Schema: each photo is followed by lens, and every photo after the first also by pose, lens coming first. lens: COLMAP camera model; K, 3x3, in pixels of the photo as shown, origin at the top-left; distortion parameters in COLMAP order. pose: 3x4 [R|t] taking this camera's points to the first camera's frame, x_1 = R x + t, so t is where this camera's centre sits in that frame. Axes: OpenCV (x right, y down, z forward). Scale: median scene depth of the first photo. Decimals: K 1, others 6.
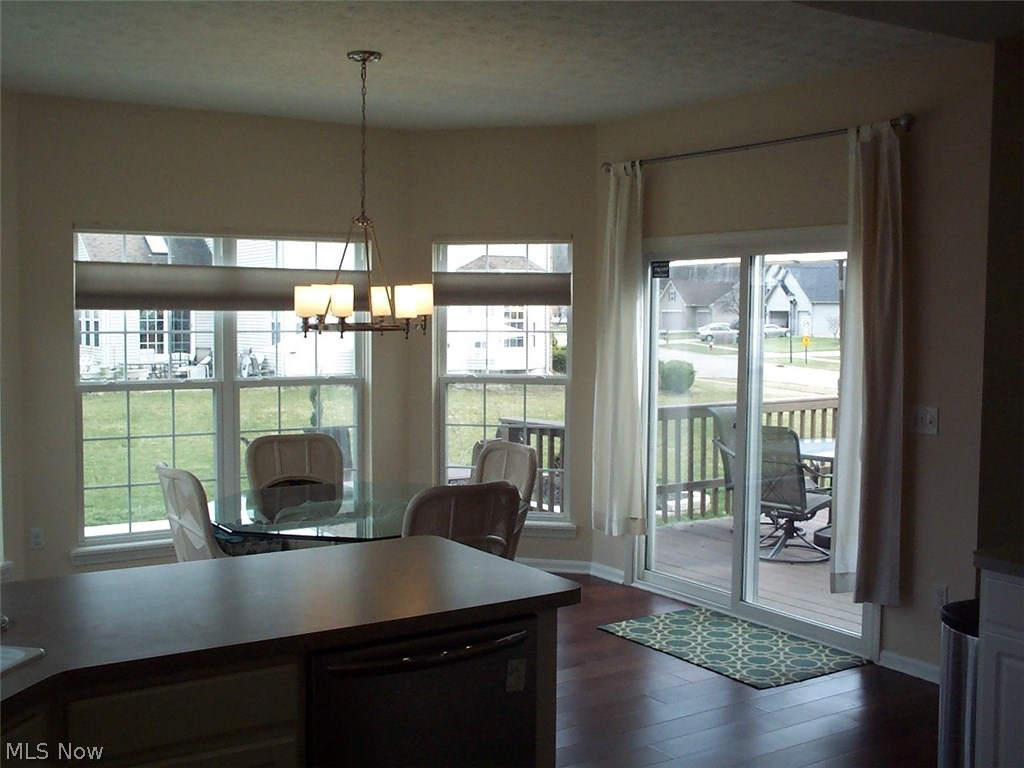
lens RADIAL K [[1137.8, 0, 485.3], [0, 1137.8, 386.6], [0, 0, 1]] dist [-0.162793, 0.361755]
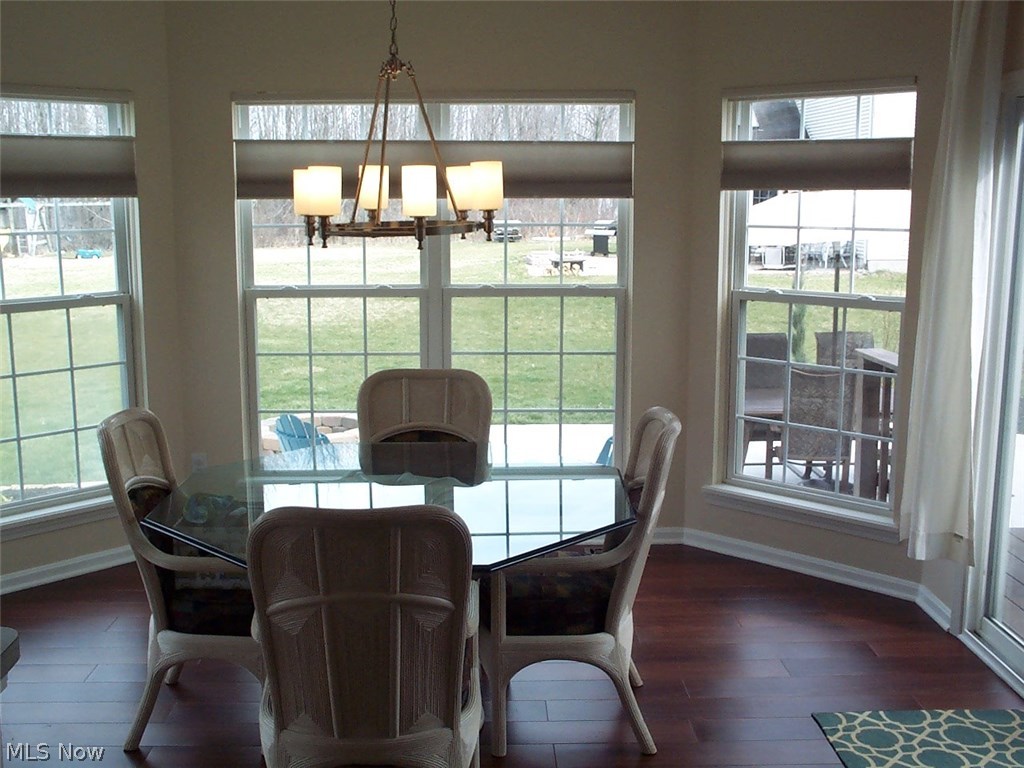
lens RADIAL K [[1137.8, 0, 485.3], [0, 1137.8, 386.6], [0, 0, 1]] dist [-0.162793, 0.361755]
pose [[0.854340, 0.080741, -0.513405, 0.199436], [-0.024854, 0.993076, 0.114818, -0.026899], [0.519120, -0.085333, 0.850431, 0.319565]]
